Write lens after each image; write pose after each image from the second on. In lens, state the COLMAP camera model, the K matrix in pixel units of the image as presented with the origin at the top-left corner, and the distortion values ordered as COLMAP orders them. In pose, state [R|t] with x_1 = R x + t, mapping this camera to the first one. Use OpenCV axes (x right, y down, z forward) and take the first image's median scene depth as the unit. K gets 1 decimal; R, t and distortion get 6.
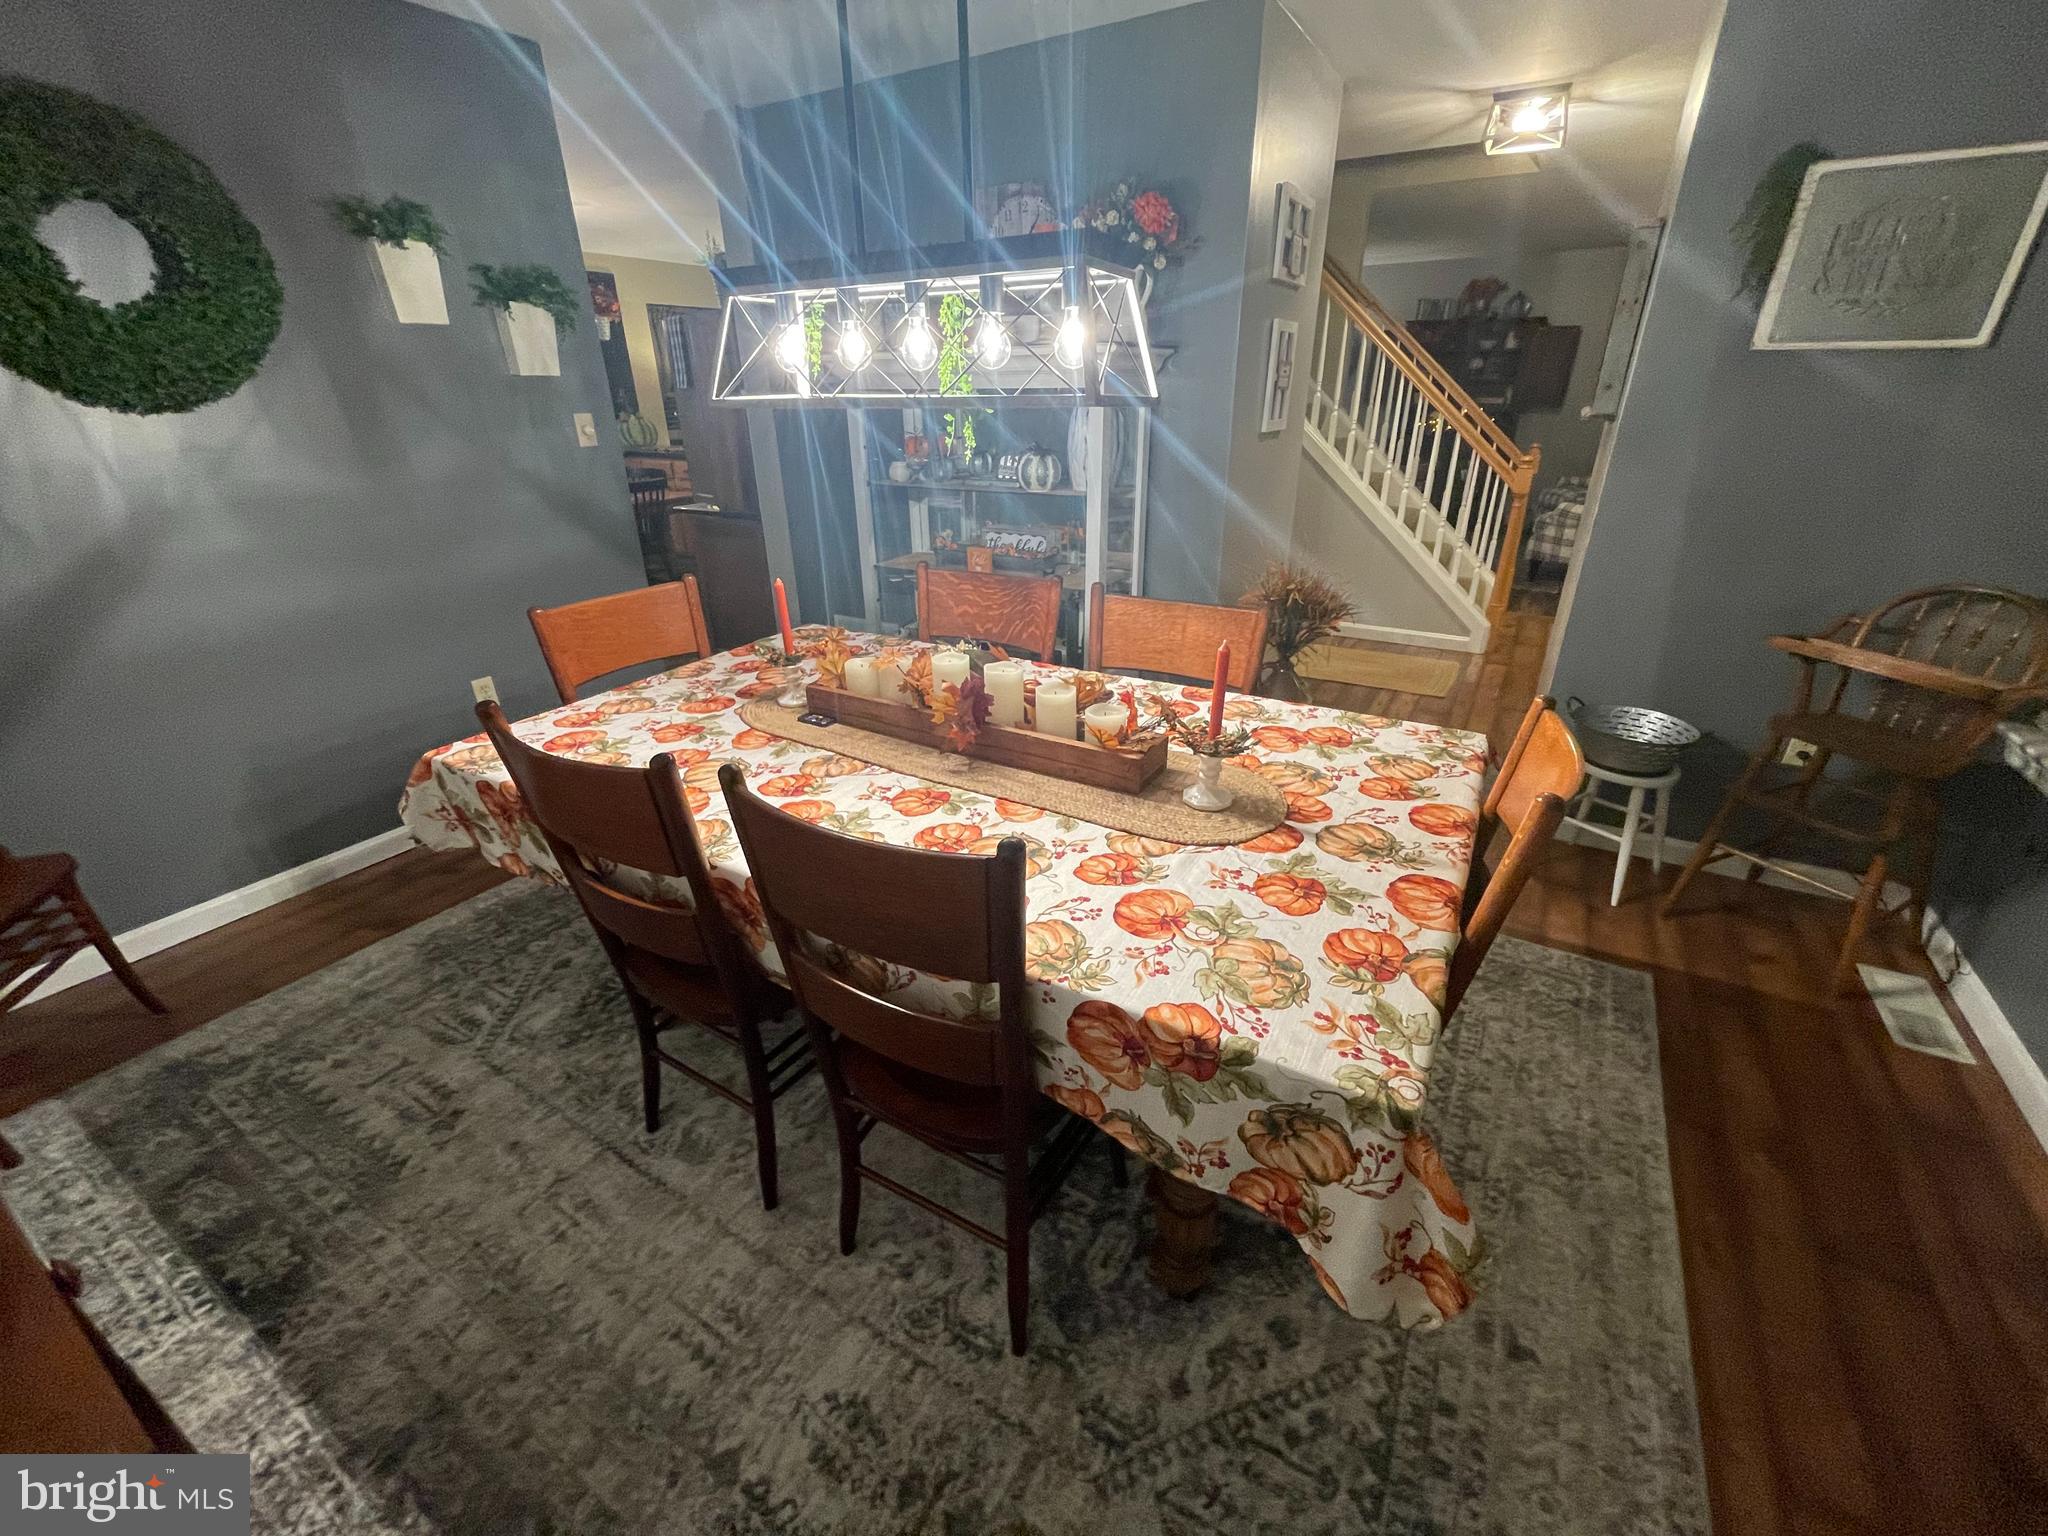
lens RADIAL K [[844.1, 0, 1040.0], [0, 844.1, 770.8], [0, 0, 1]] dist [-0.004233, -0.000521]
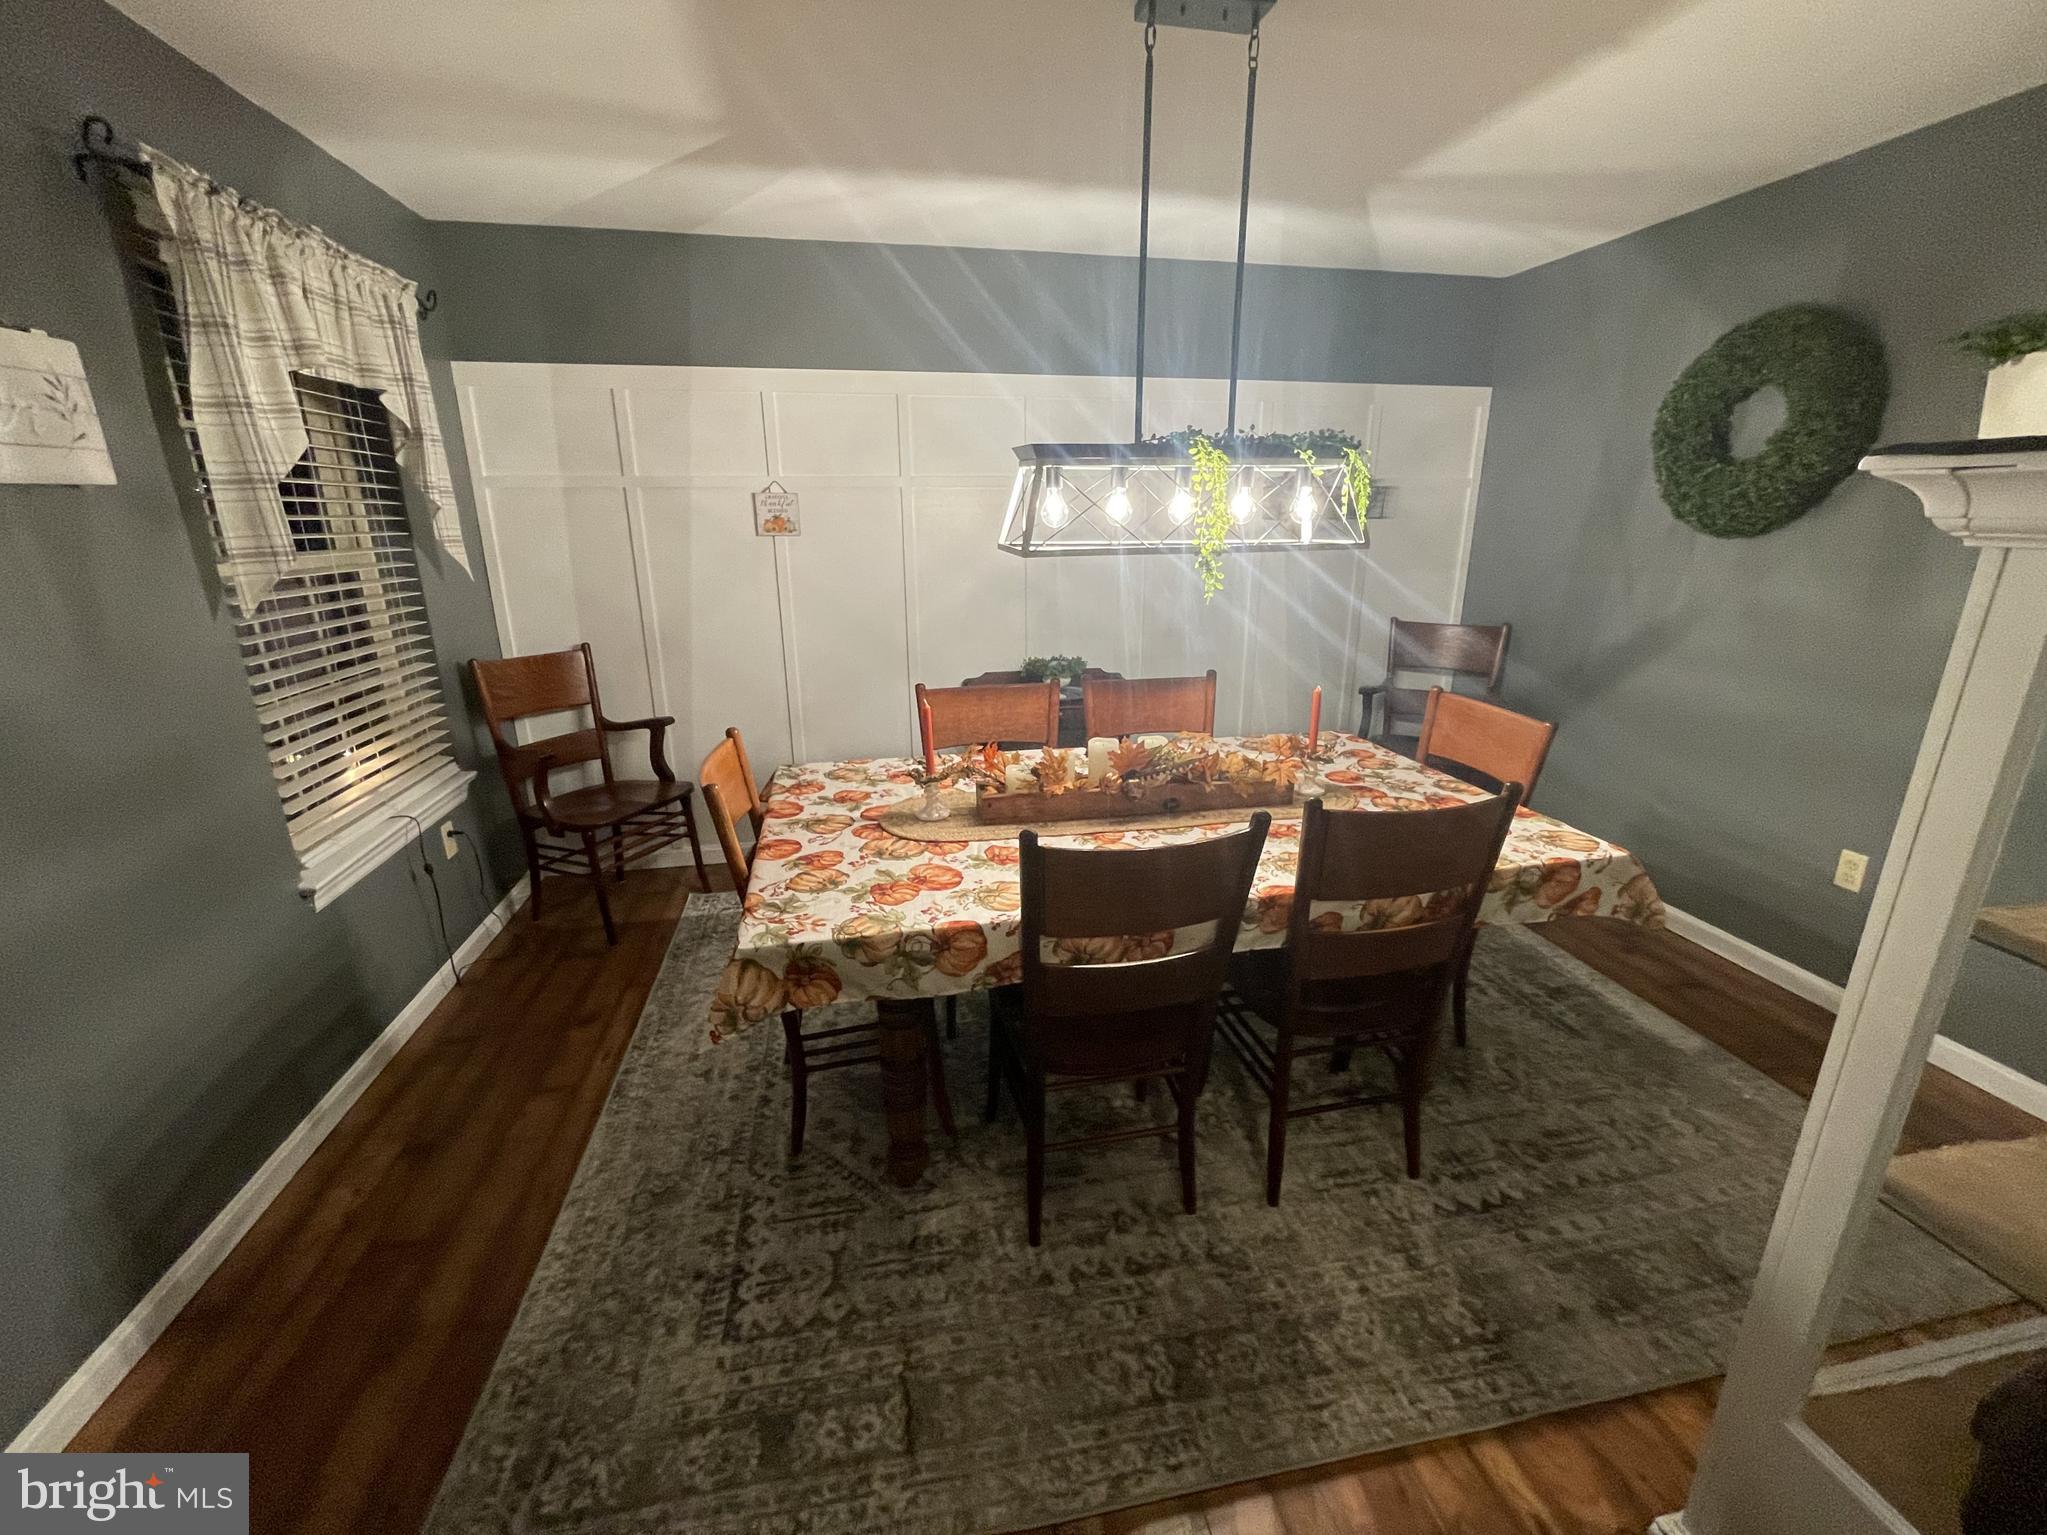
lens RADIAL K [[873.2, 0, 1017.6], [0, 873.2, 767.7], [0, 0, 1]] dist [-0.001903, -0.000306]
pose [[-0.764163, 0.197955, -0.613897, 0.939740], [-0.255114, 0.781385, 0.569522, -0.869327], [0.592429, 0.591821, -0.546604, 1.768701]]
